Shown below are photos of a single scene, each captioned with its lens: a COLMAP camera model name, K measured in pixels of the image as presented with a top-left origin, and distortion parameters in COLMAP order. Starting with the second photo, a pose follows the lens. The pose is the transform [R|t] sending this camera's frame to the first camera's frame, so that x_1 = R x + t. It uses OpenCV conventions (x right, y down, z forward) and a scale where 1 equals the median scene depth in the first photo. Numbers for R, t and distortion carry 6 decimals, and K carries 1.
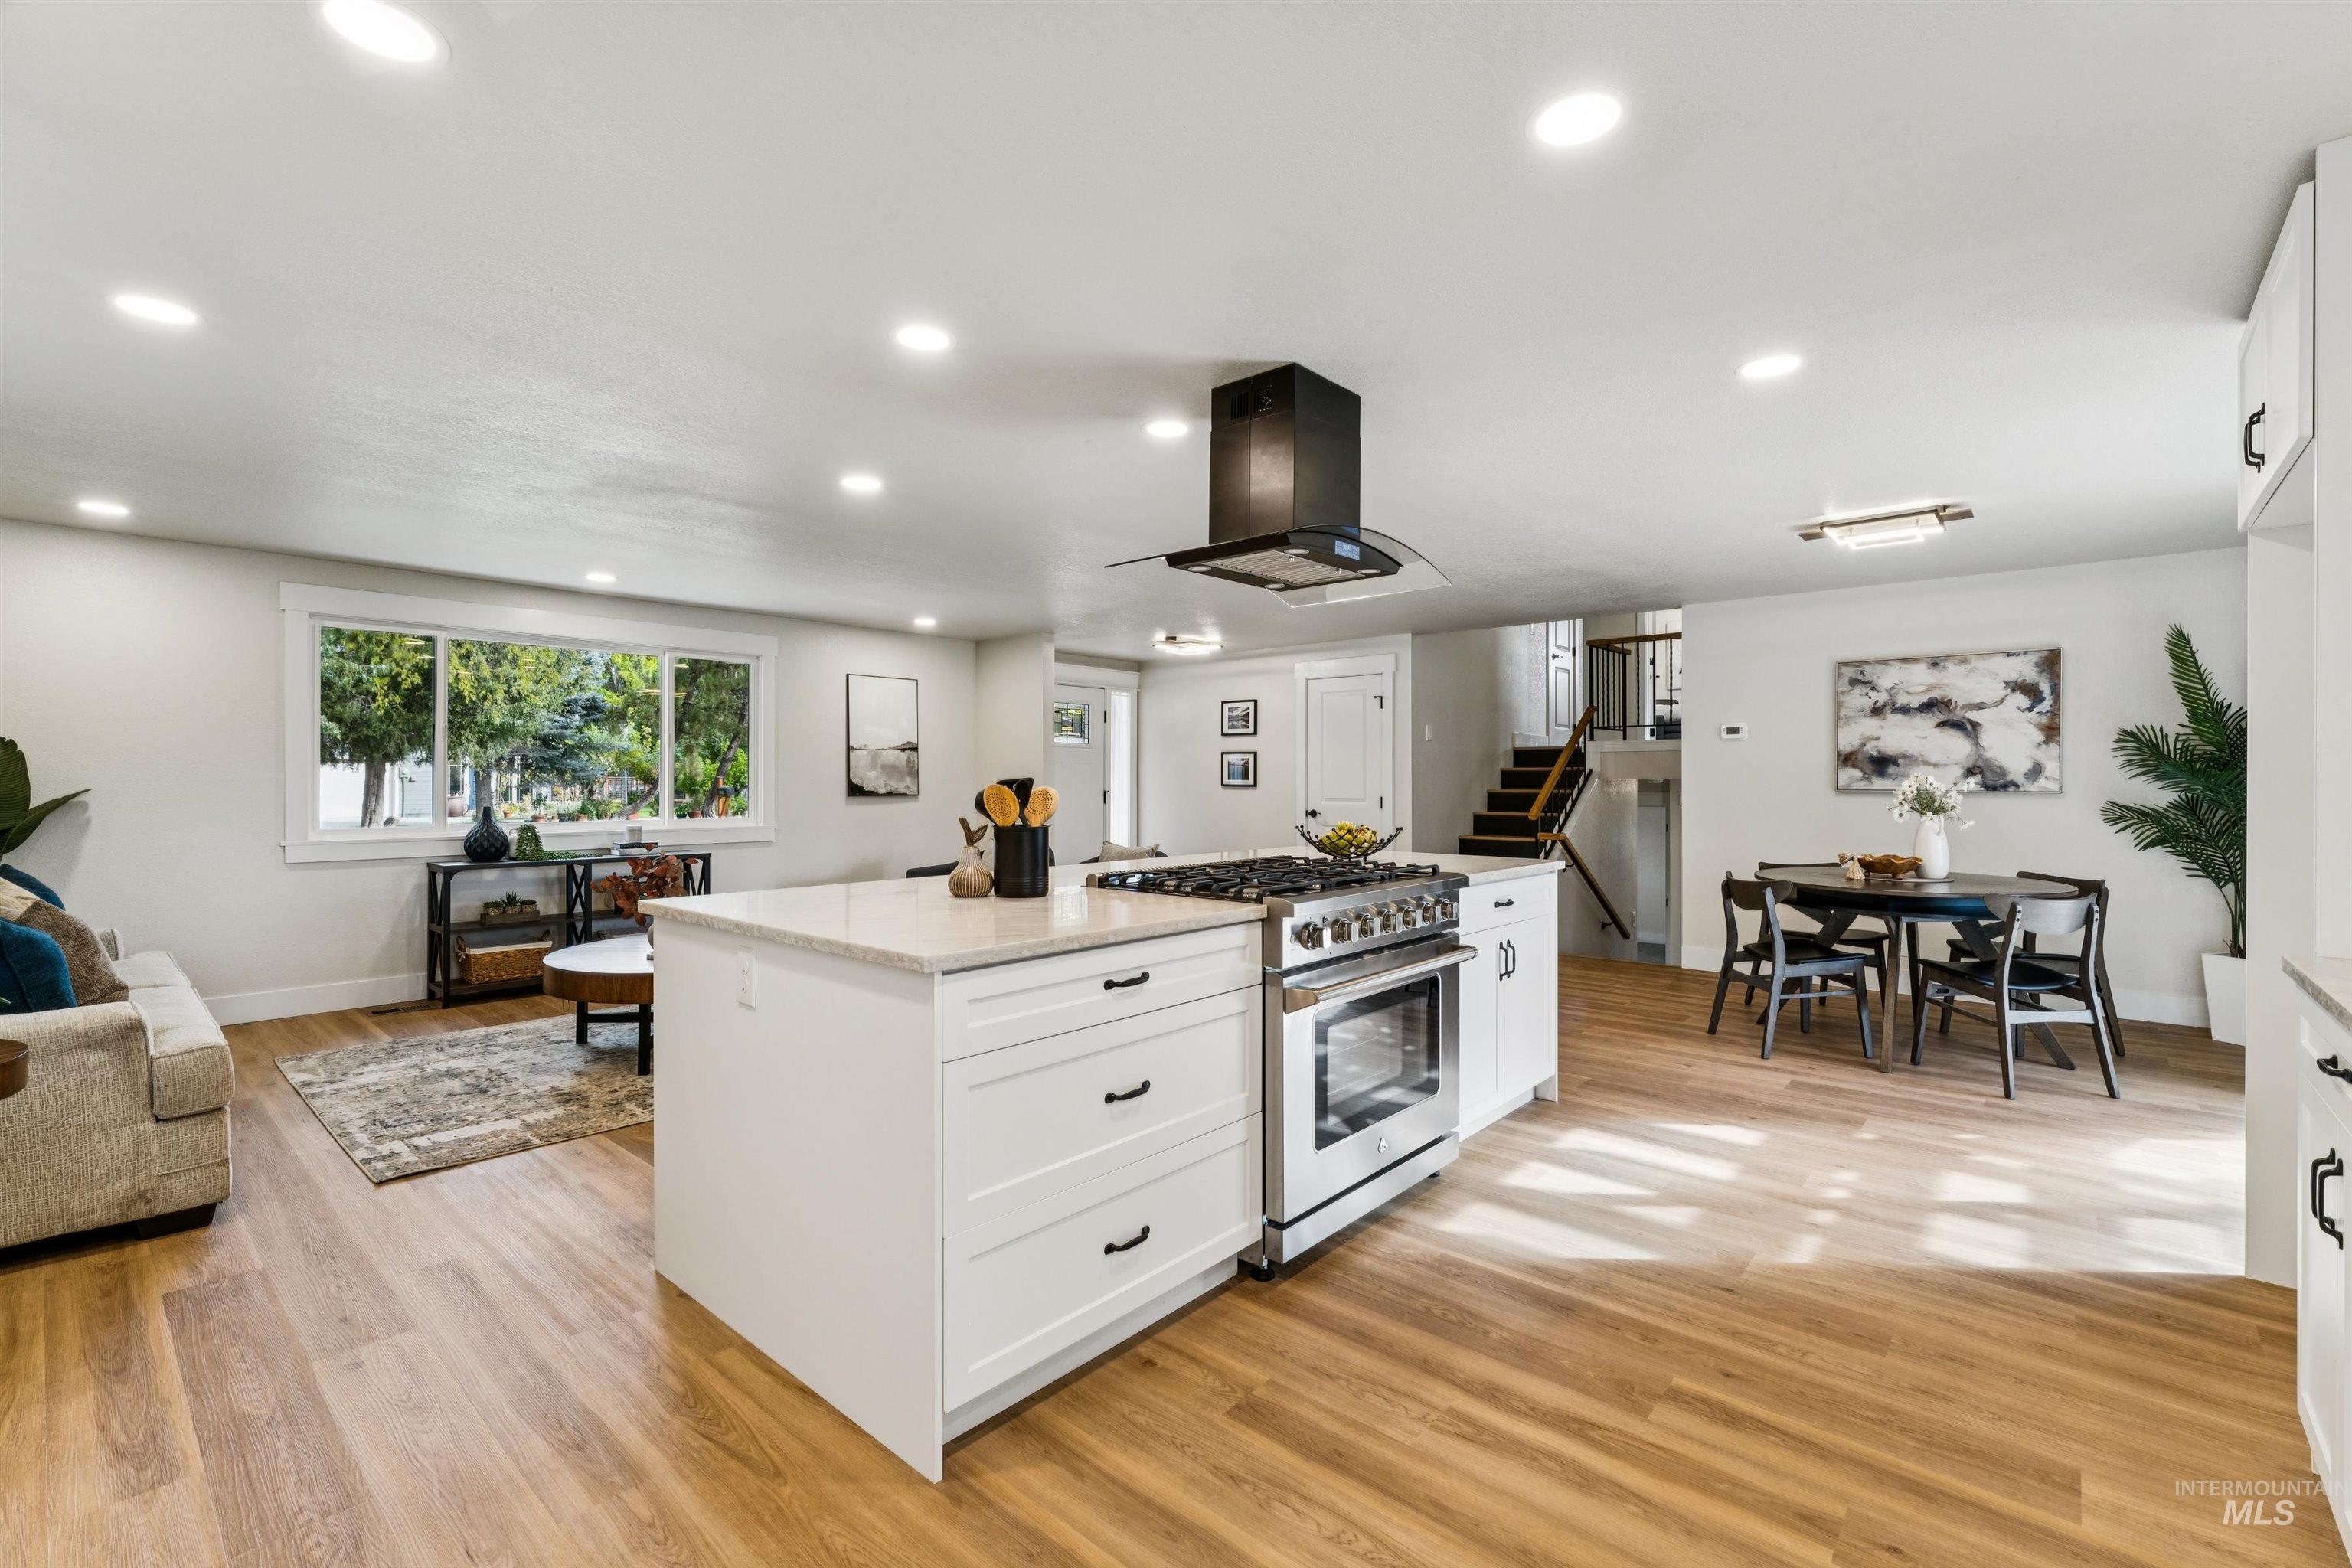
lens RADIAL K [[1012.7, 0, 1176.0], [0, 1012.7, 784.0], [0, 0, 1]] dist [-0.006611, -0.000223]
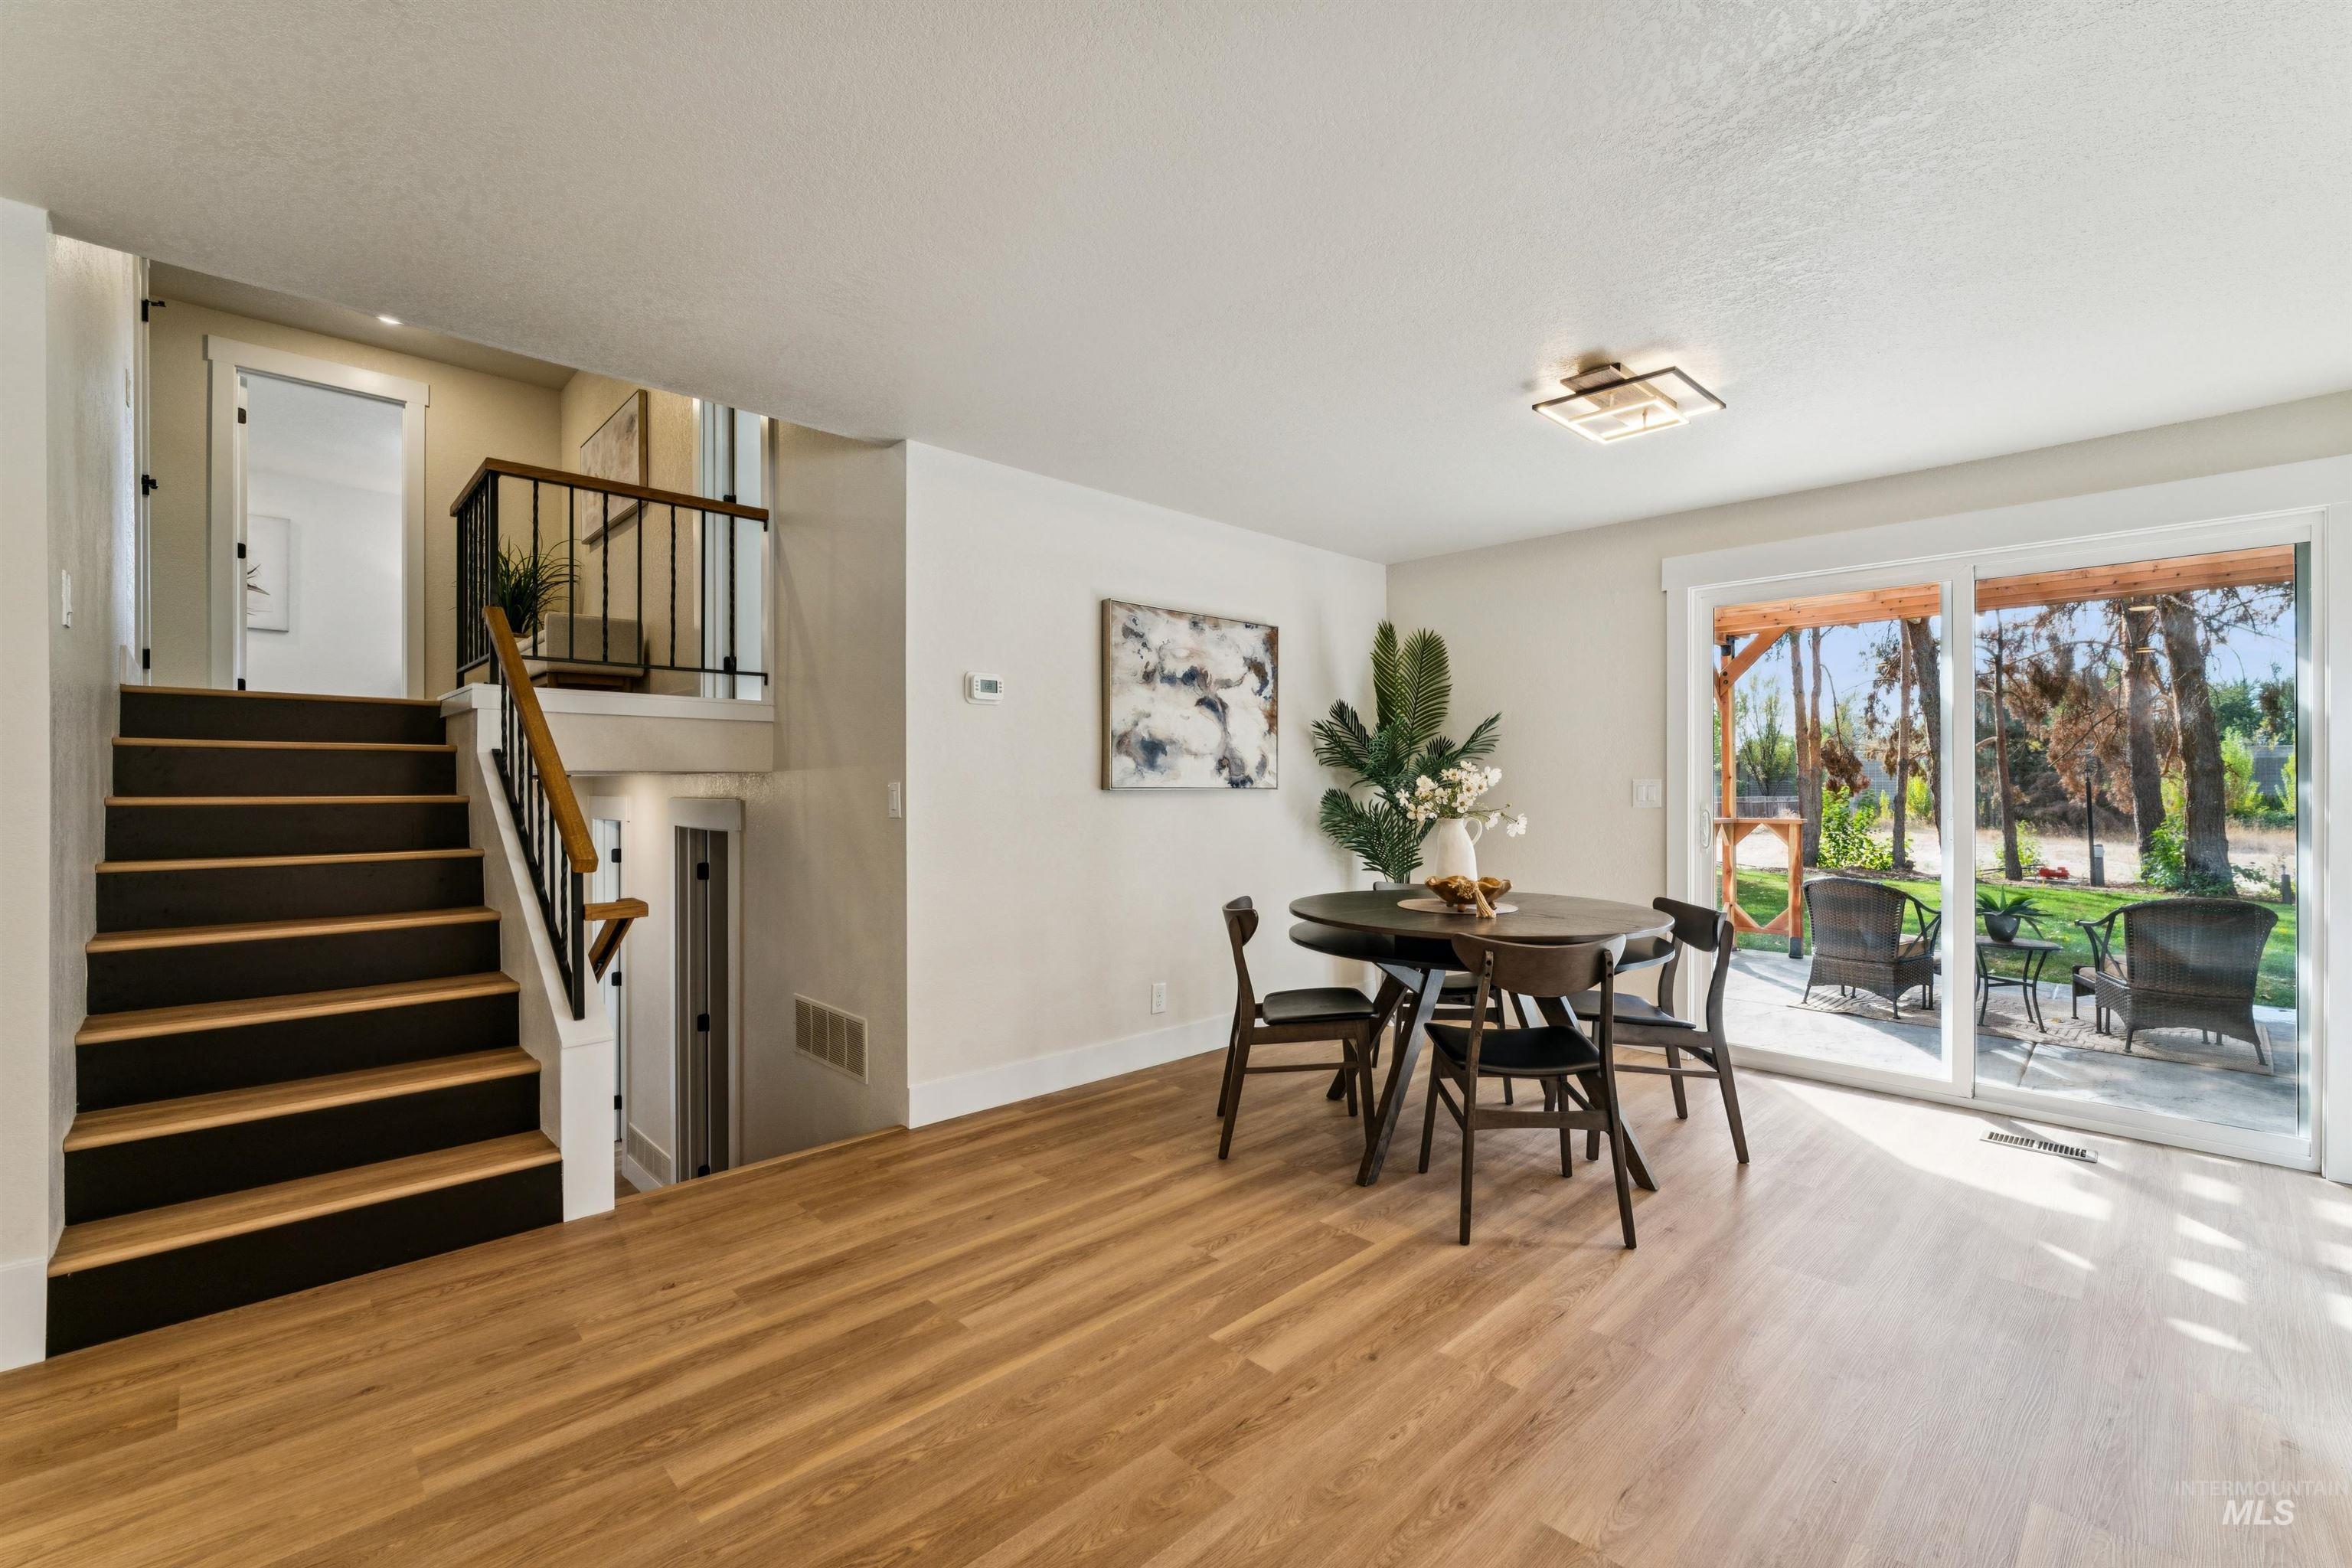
lens RADIAL K [[998.3, 0, 1176.0], [0, 998.3, 784.0], [0, 0, 1]] dist [0.002725, 0.000037]
pose [[0.081091, 0.000278, 0.996707, -0.007844], [0.003726, 0.999993, -0.000583, 0.003917], [-0.996700, 0.003761, 0.081089, 0.947372]]
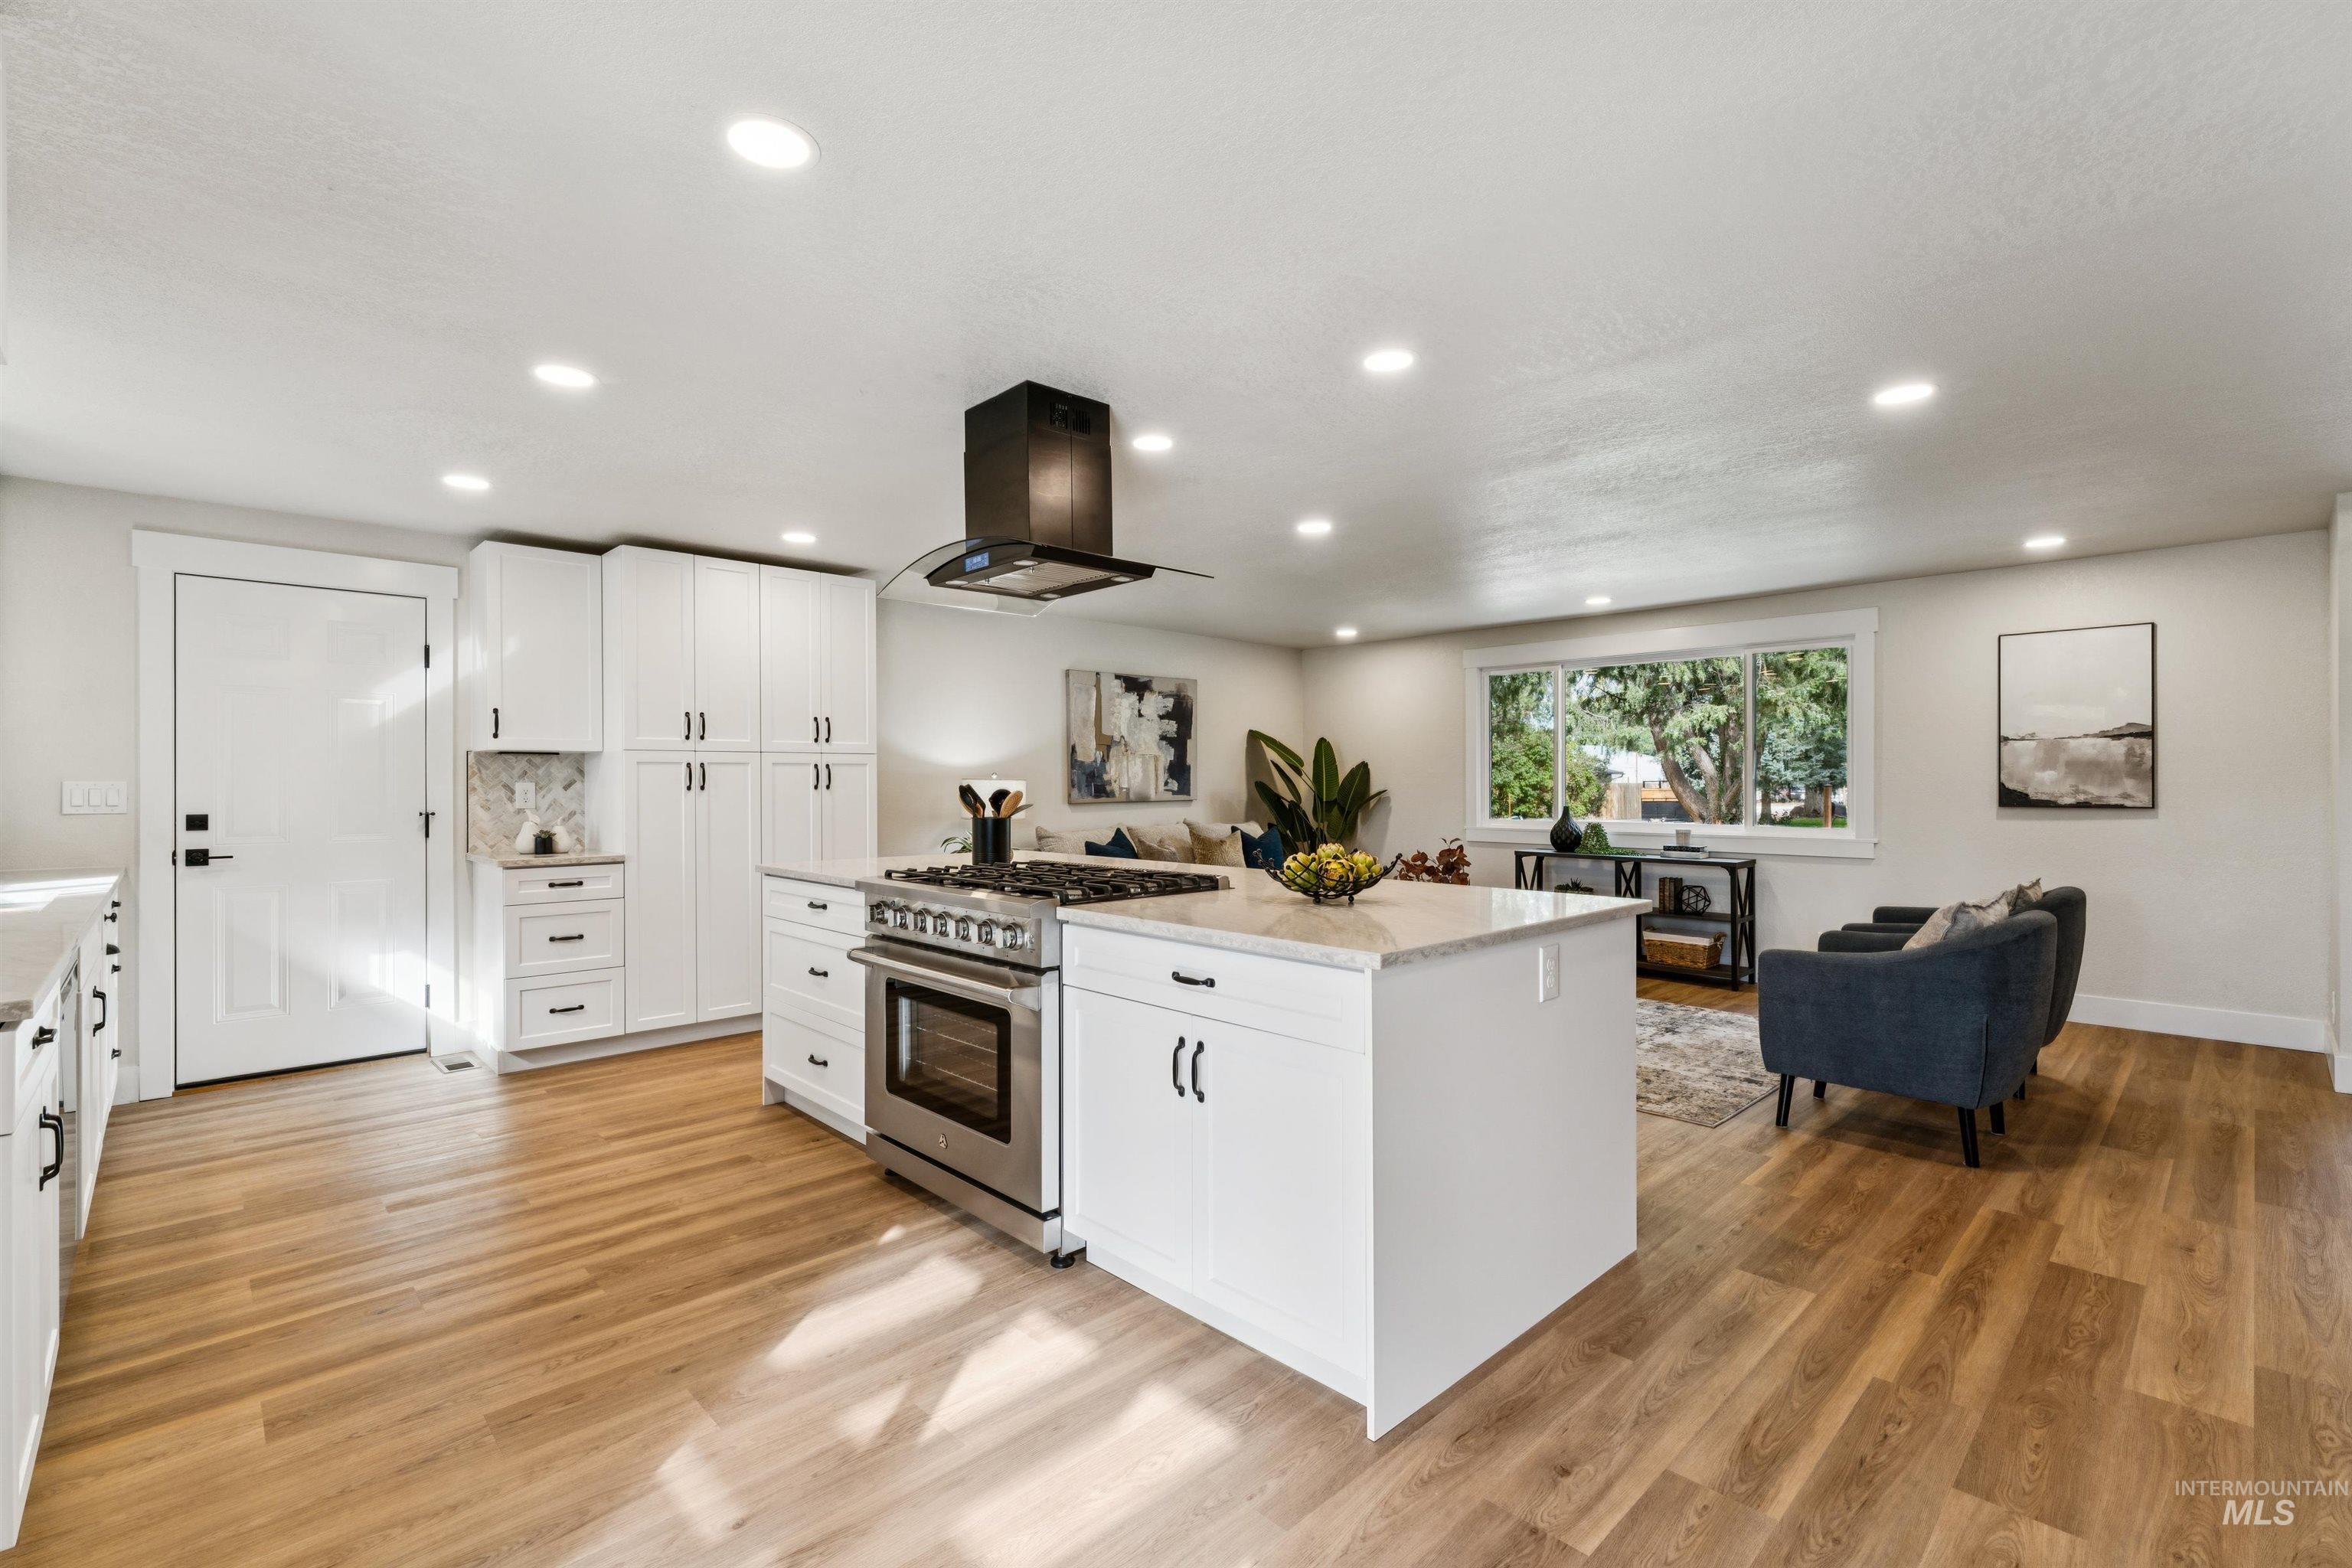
lens RADIAL K [[1035.3, 0, 1176.0], [0, 1035.3, 784.0], [0, 0, 1]] dist [-0.005705, 0.000140]
pose [[-0.077579, 0.000231, -0.996986, 0.591491], [-0.003378, 0.999994, 0.000495, -0.002967], [0.996980, 0.003406, -0.077578, 0.631861]]
